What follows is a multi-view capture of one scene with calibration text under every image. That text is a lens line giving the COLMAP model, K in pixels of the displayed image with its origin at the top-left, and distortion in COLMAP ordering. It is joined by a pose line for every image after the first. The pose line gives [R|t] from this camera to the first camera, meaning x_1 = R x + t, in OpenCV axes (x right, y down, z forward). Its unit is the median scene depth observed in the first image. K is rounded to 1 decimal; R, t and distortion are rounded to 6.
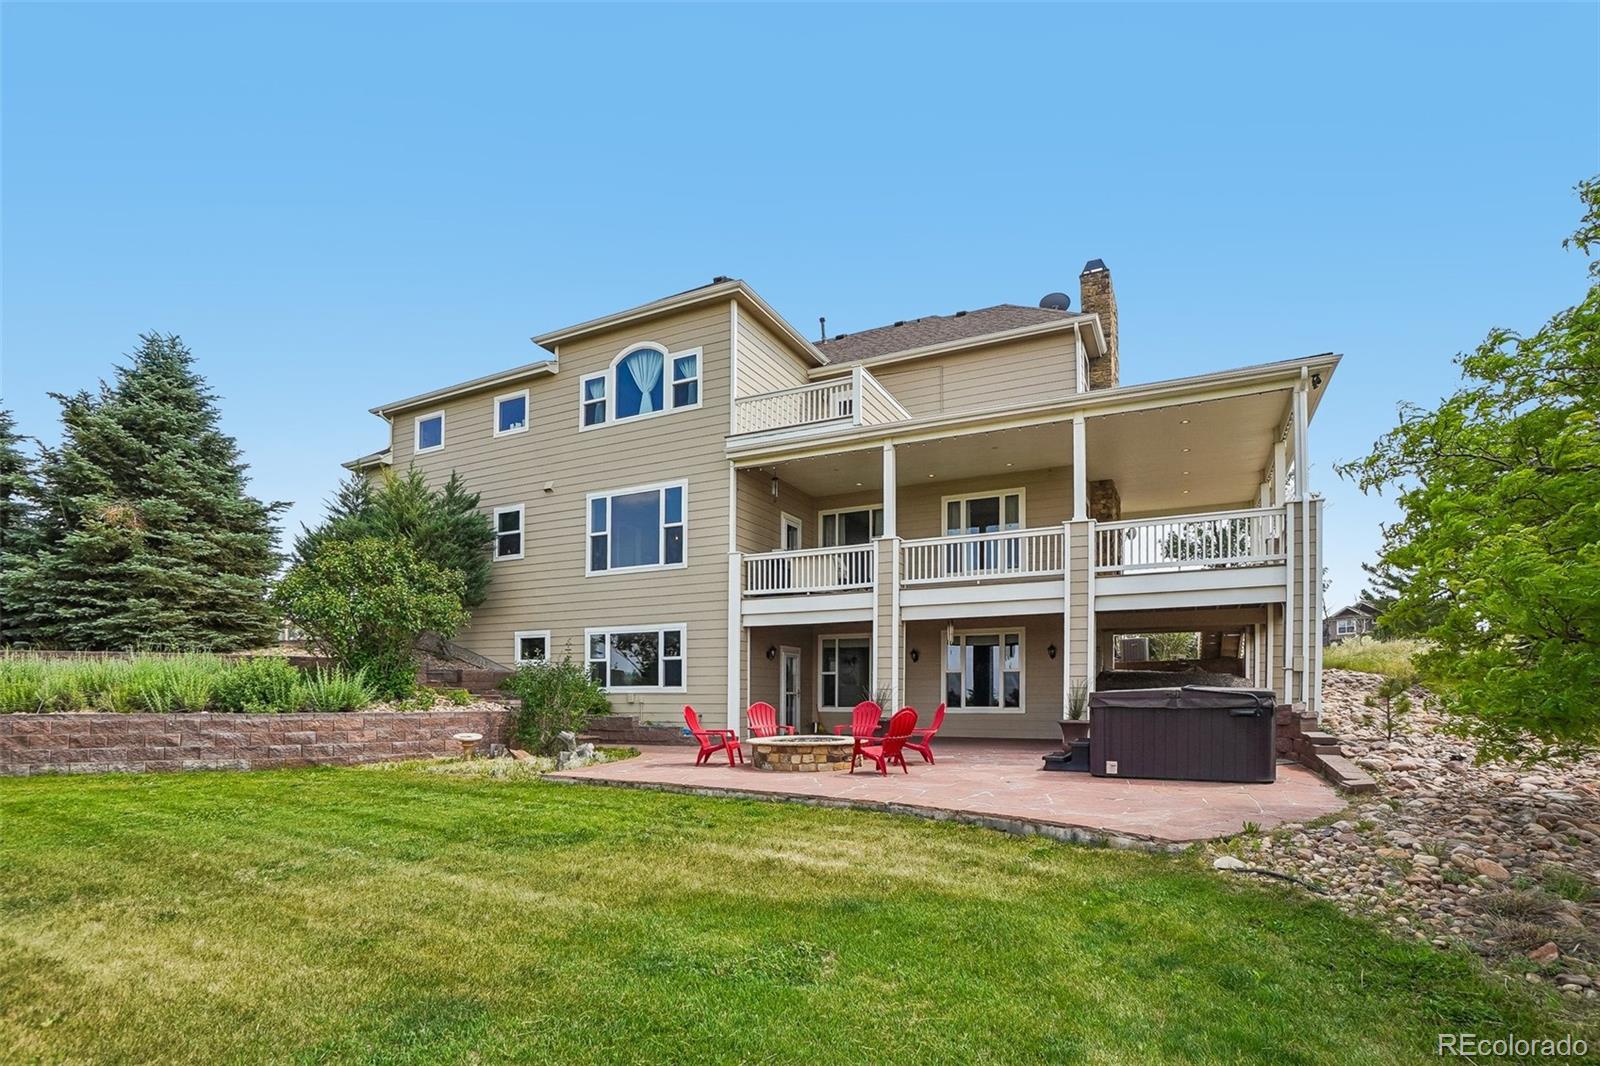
lens RADIAL K [[784.5, 0, 826.1], [0, 784.5, 707.6], [0, 0, 1]] dist [0.001541, 0.008832]
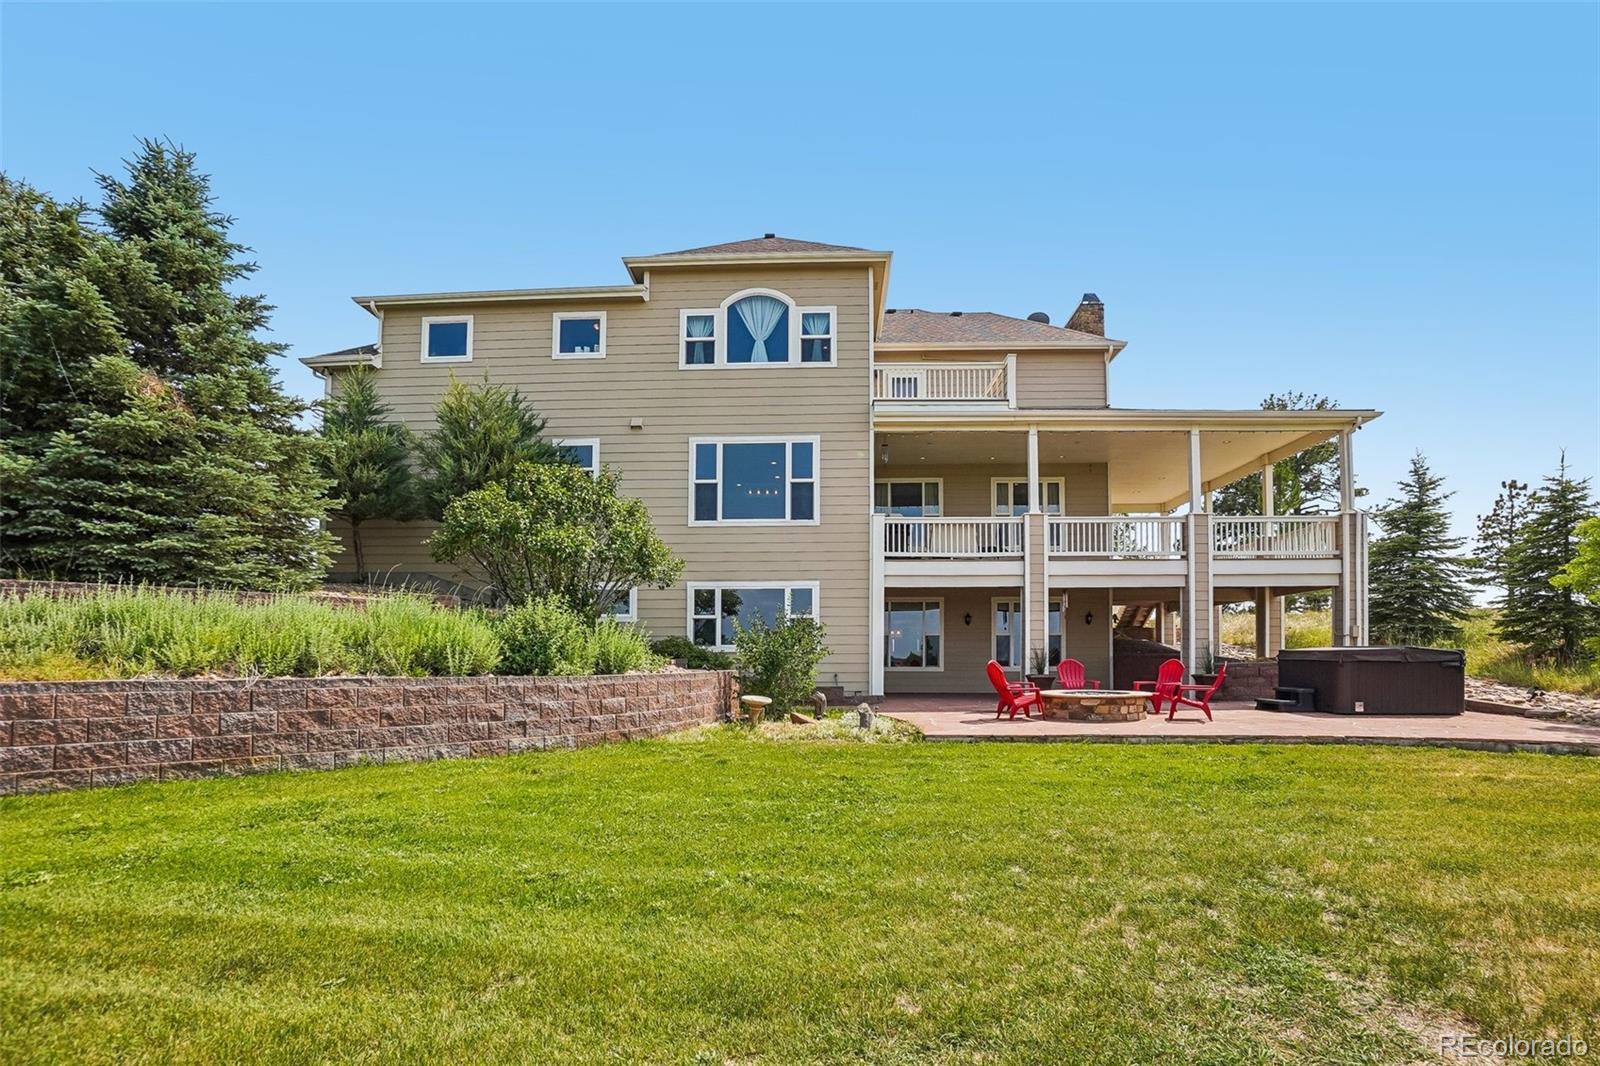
lens RADIAL K [[784.5, 0, 746.8], [0, 784.5, 644.4], [0, 0, 1]] dist [0.001541, 0.008832]
pose [[0.900334, 0.005625, 0.435164, -0.683384], [0.011505, 0.999259, -0.036721, 0.005415], [-0.435048, 0.038068, 0.899602, 0.162694]]
